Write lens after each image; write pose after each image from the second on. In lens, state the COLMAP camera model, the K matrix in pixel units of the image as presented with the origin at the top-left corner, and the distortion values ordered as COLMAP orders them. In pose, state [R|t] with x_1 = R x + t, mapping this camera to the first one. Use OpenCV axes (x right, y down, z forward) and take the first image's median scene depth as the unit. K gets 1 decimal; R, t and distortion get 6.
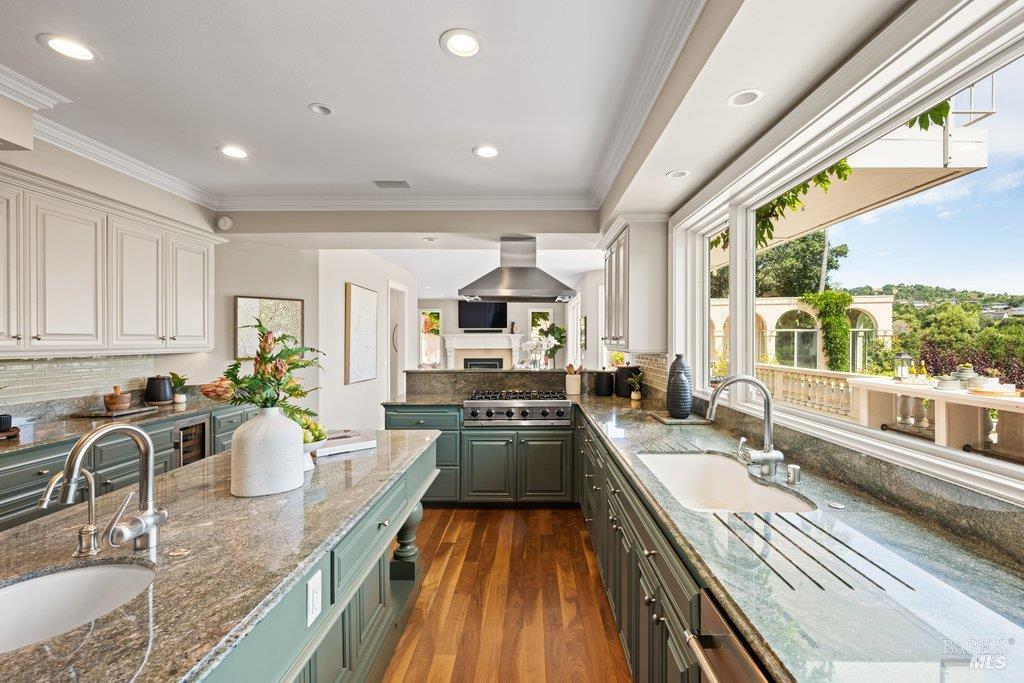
lens RADIAL K [[444.2, 0, 529.8], [0, 444.2, 344.0], [0, 0, 1]] dist [-0.000654, -0.000081]
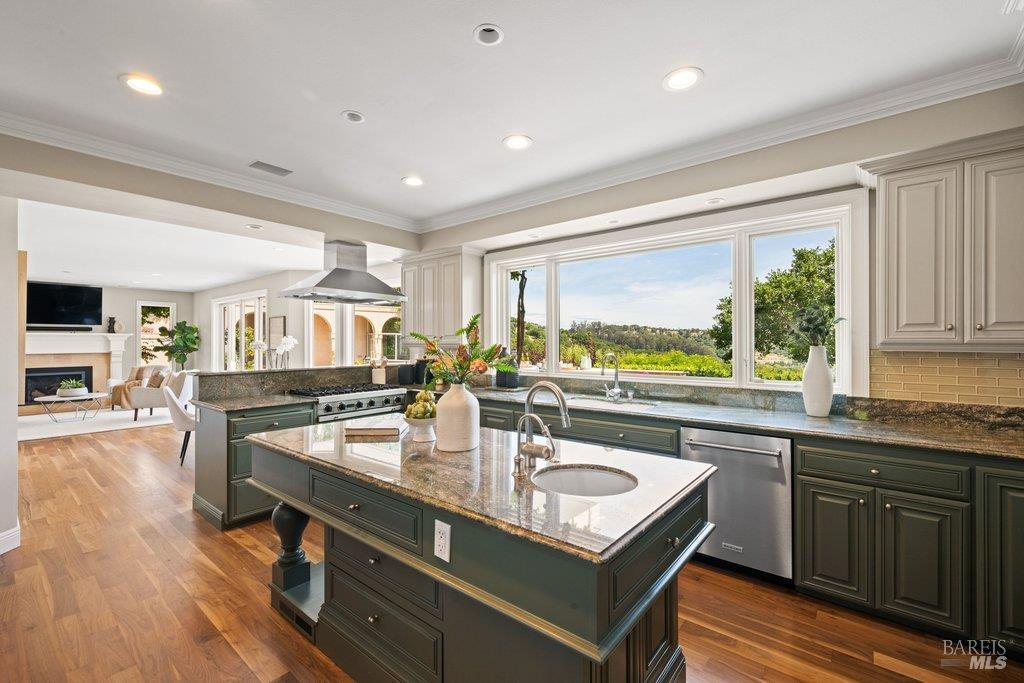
lens RADIAL K [[435.0, 0, 509.5], [0, 435.0, 344.6], [0, 0, 1]] dist [-0.001972, -0.000268]
pose [[0.631951, -0.004149, 0.774998, -0.608729], [0.008585, 0.999962, -0.001647, 0.012494], [-0.774961, 0.007694, 0.631962, 0.035898]]
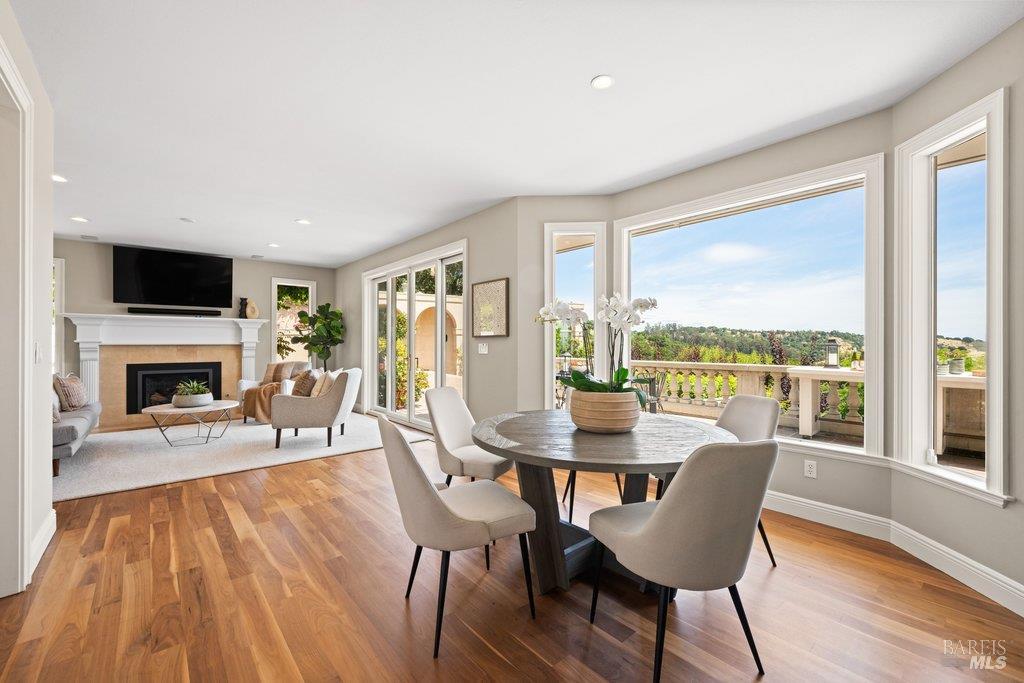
lens RADIAL K [[413.6, 0, 508.4], [0, 413.6, 346.1], [0, 0, 1]] dist [0.002013, -0.004880]
pose [[0.752062, -0.001342, 0.659091, -0.443303], [0.004676, 0.999984, -0.003299, 0.053361], [-0.659076, 0.005563, 0.752056, 1.240170]]
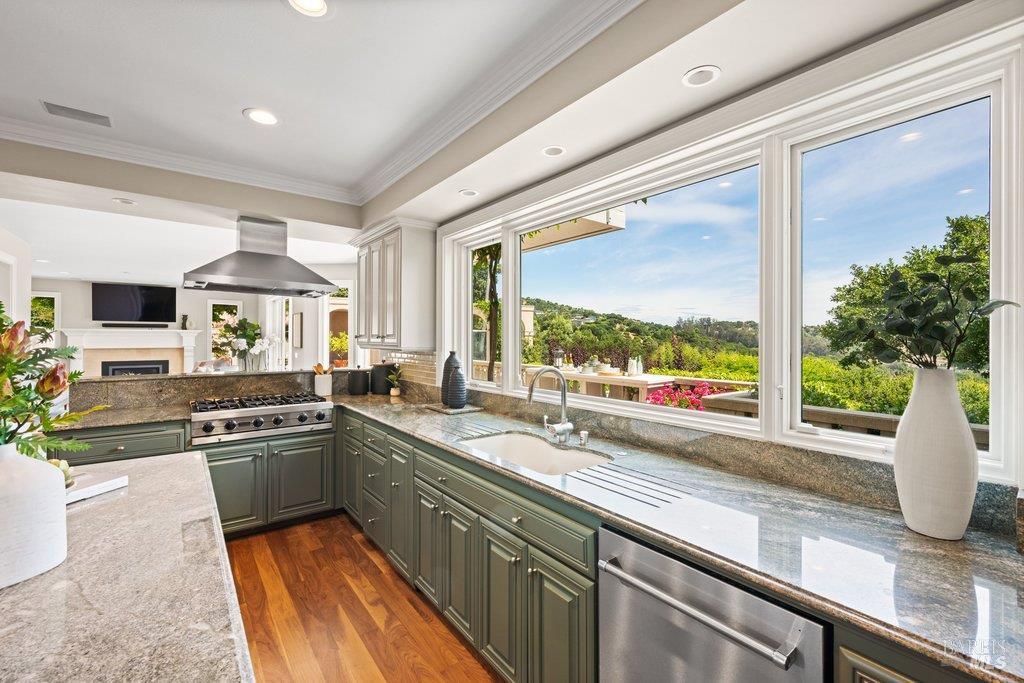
lens RADIAL K [[431.0, 0, 512.0], [0, 431.0, 340.4], [0, 0, 1]] dist [-0.001250, -0.000169]
pose [[0.790073, 0.002287, 0.613008, -0.160047], [0.000079, 0.999993, -0.003833, -0.000173], [-0.613013, 0.003077, 0.790067, 0.037967]]
